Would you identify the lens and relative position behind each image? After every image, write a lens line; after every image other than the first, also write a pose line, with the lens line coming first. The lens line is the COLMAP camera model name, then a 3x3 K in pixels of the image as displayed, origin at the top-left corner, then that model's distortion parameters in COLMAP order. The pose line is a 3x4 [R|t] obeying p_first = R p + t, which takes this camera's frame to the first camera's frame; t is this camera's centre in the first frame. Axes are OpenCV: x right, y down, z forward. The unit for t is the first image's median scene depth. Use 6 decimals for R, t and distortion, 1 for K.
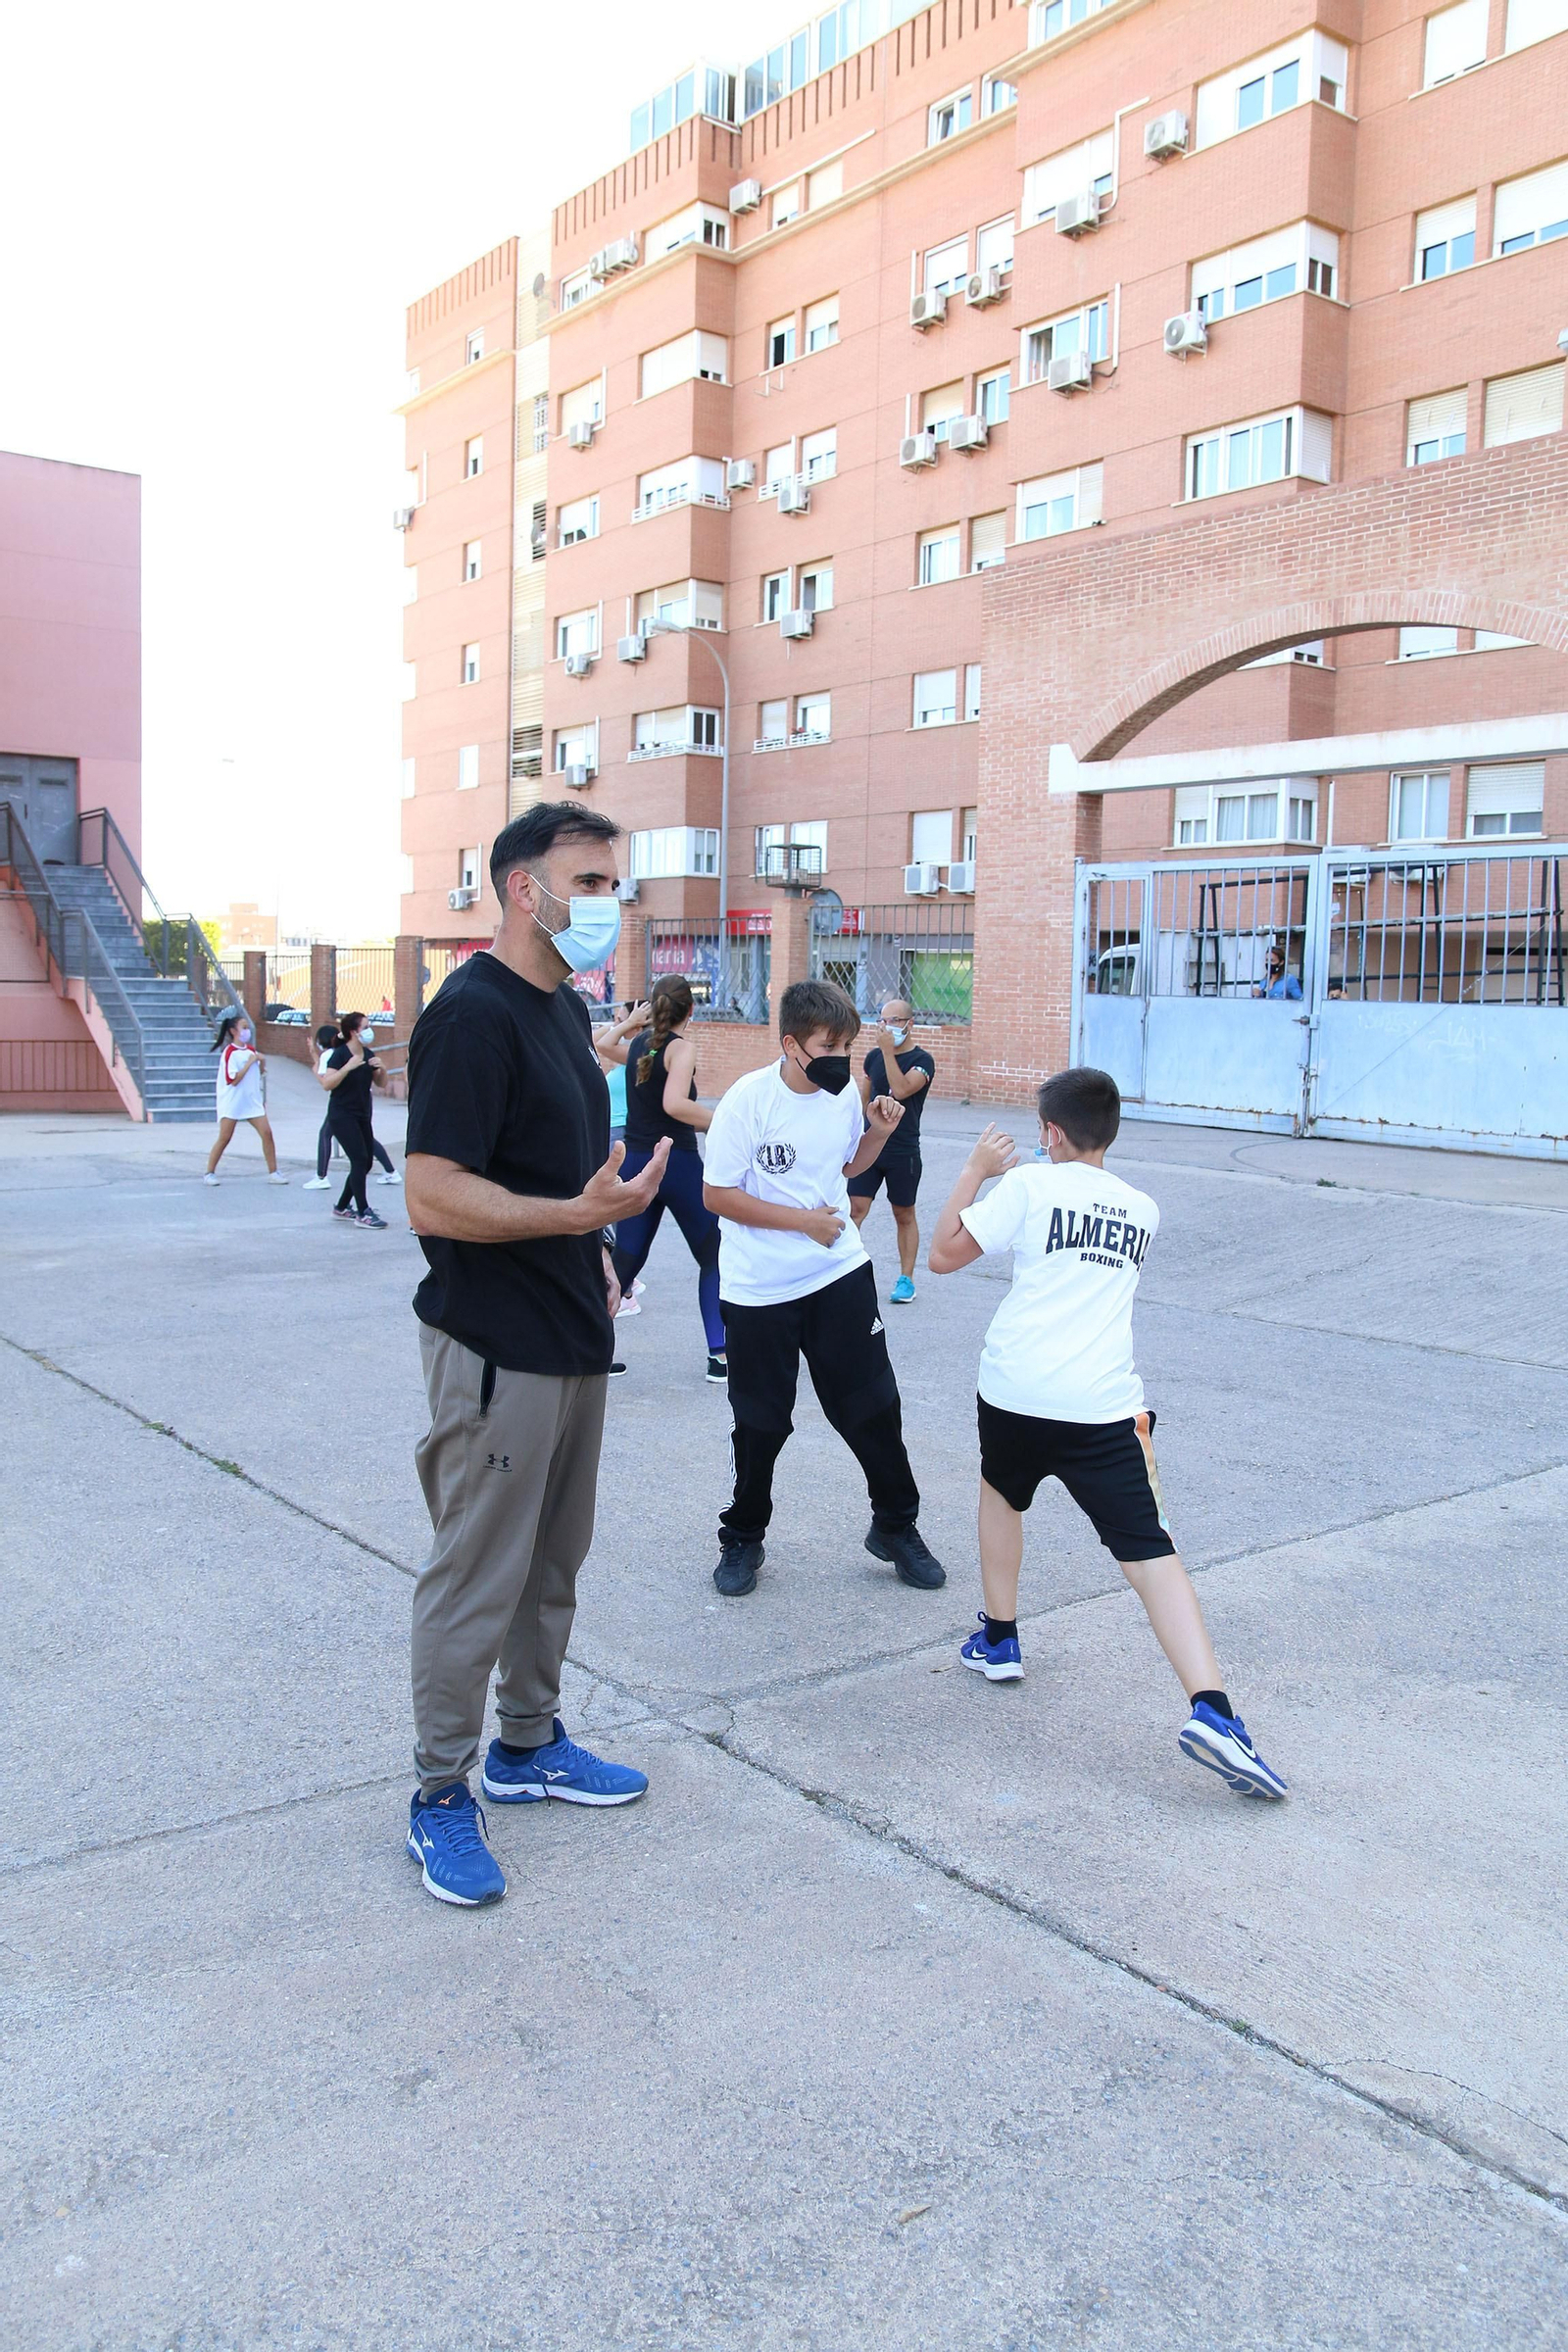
lens RADIAL K [[1986.7, 0, 798.1], [0, 1986.7, 1182.9], [0, 0, 1]] dist [-0.133395, 0.126455]
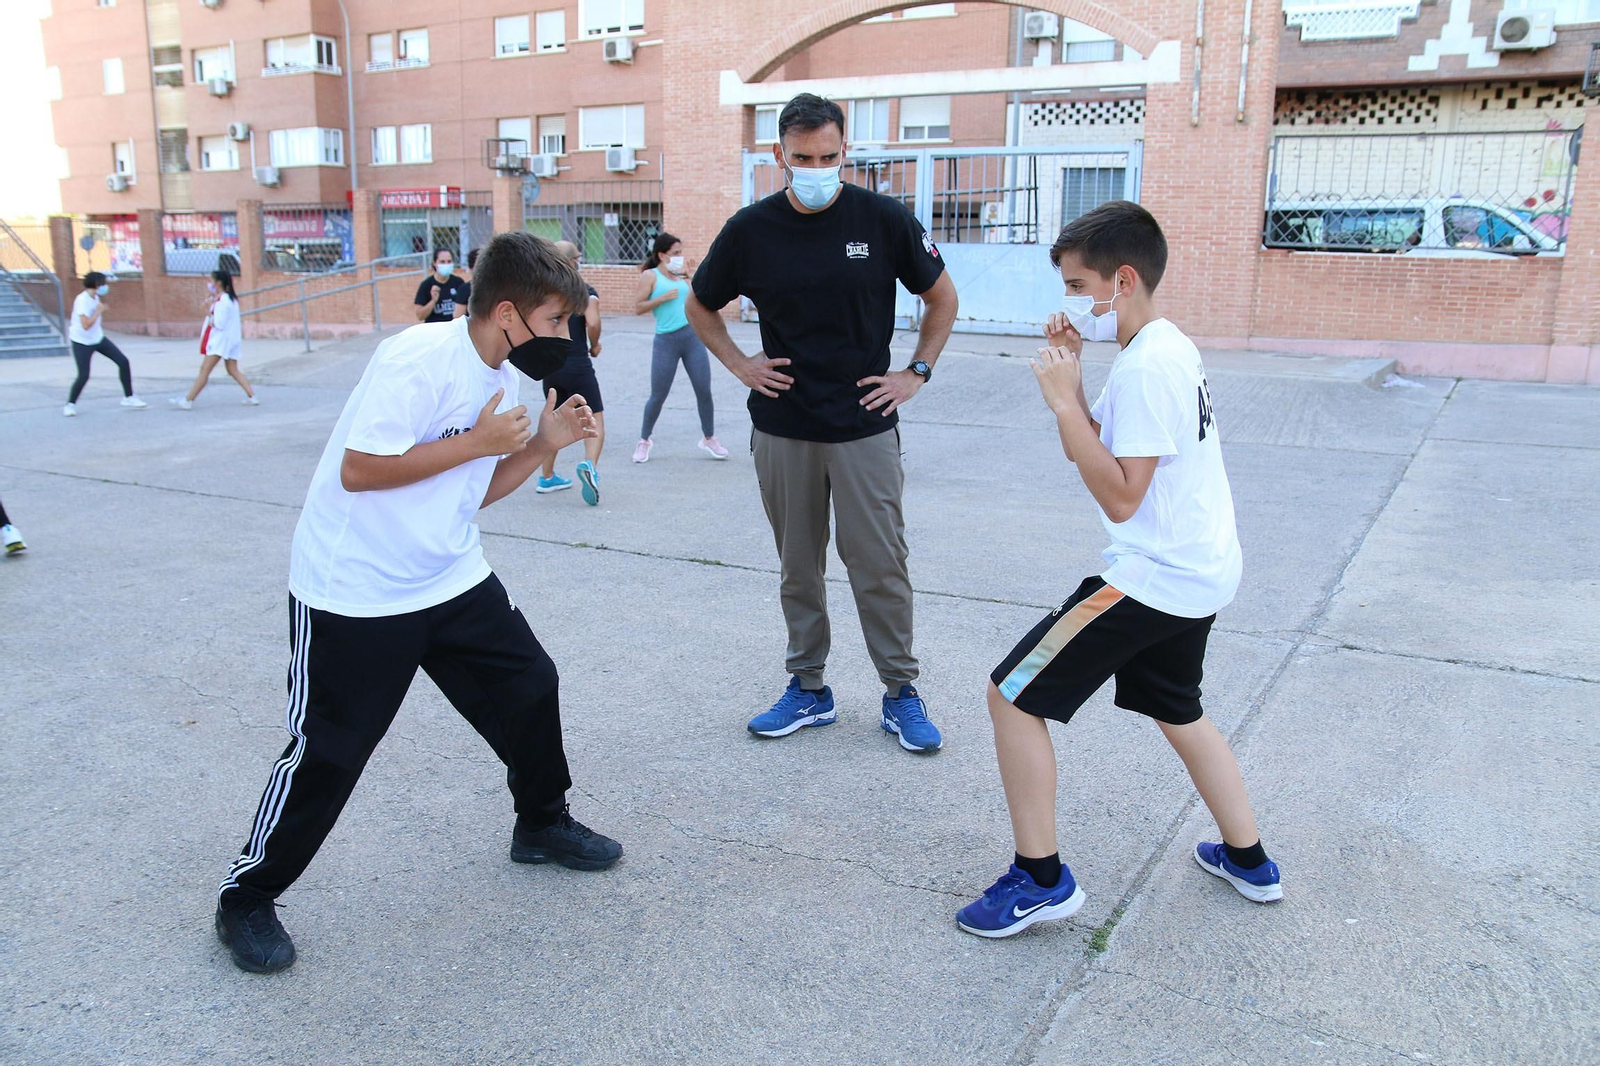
lens RADIAL K [[1351.5, 0, 802.8], [0, 1351.5, 560.1], [0, 0, 1]] dist [-0.133395, 0.126455]
pose [[0.914606, -0.097293, 0.392466, -0.155699], [0.045959, 0.989343, 0.138158, 0.003165], [-0.401726, -0.108323, 0.909331, 0.020794]]
